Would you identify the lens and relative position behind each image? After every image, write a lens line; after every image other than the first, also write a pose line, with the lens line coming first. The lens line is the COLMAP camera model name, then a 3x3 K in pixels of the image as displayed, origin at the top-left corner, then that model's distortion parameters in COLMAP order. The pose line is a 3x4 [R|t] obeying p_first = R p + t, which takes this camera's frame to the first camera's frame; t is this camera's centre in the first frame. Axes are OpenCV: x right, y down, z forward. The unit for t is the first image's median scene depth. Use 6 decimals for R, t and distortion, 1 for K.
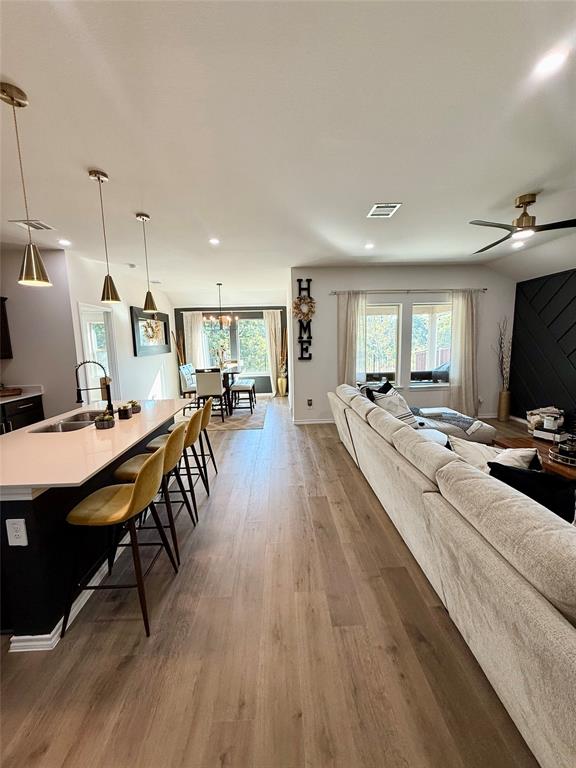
lens RADIAL K [[305.1, 0, 289.8], [0, 305.1, 382.7], [0, 0, 1]] dist [-0.002348, 0.000287]
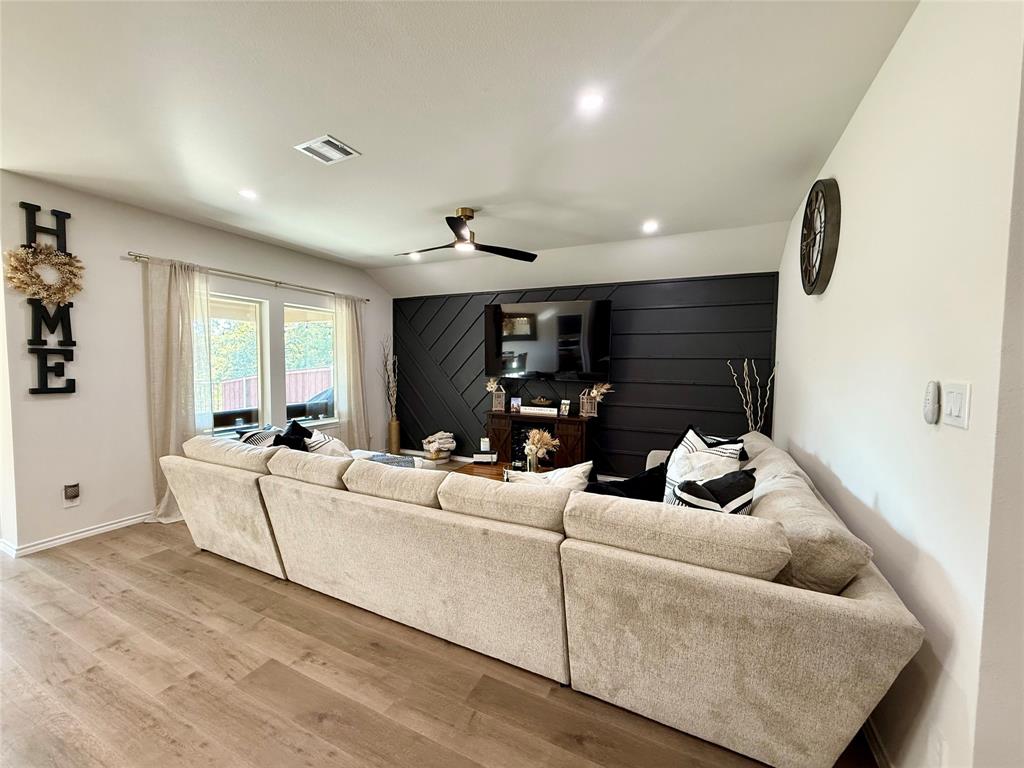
lens RADIAL K [[406.8, 0, 511.2], [0, 406.8, 385.7], [0, 0, 1]] dist [-0.002348, 0.000287]
pose [[0.471423, -0.021981, 0.881633, -0.152098], [0.099414, 0.994642, -0.028359, -0.006416], [-0.876286, 0.101016, 0.471082, 0.172082]]
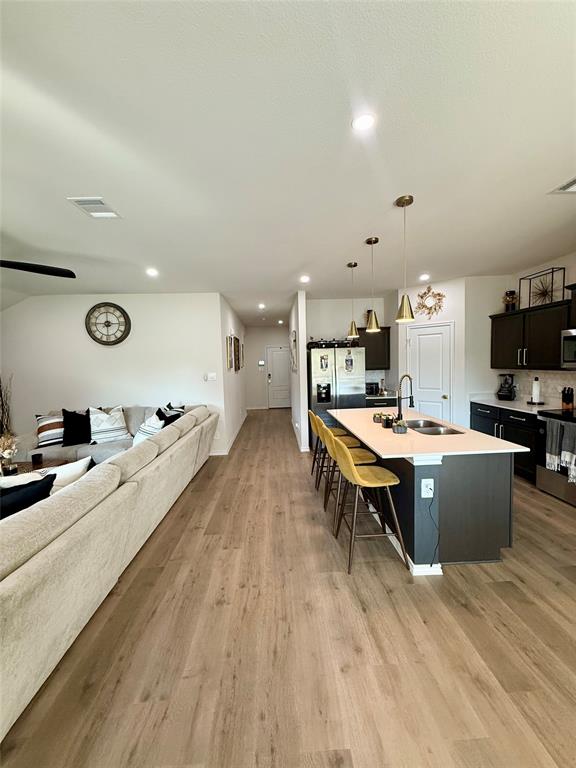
lens RADIAL K [[305.1, 0, 287.2], [0, 305.1, 380.8], [0, 0, 1]] dist [-0.002348, 0.000287]
pose [[-0.998829, 0.048290, -0.002940, -0.087176], [0.046837, 0.980416, 0.191288, -0.142931], [0.012120, 0.190926, -0.981530, 1.029752]]
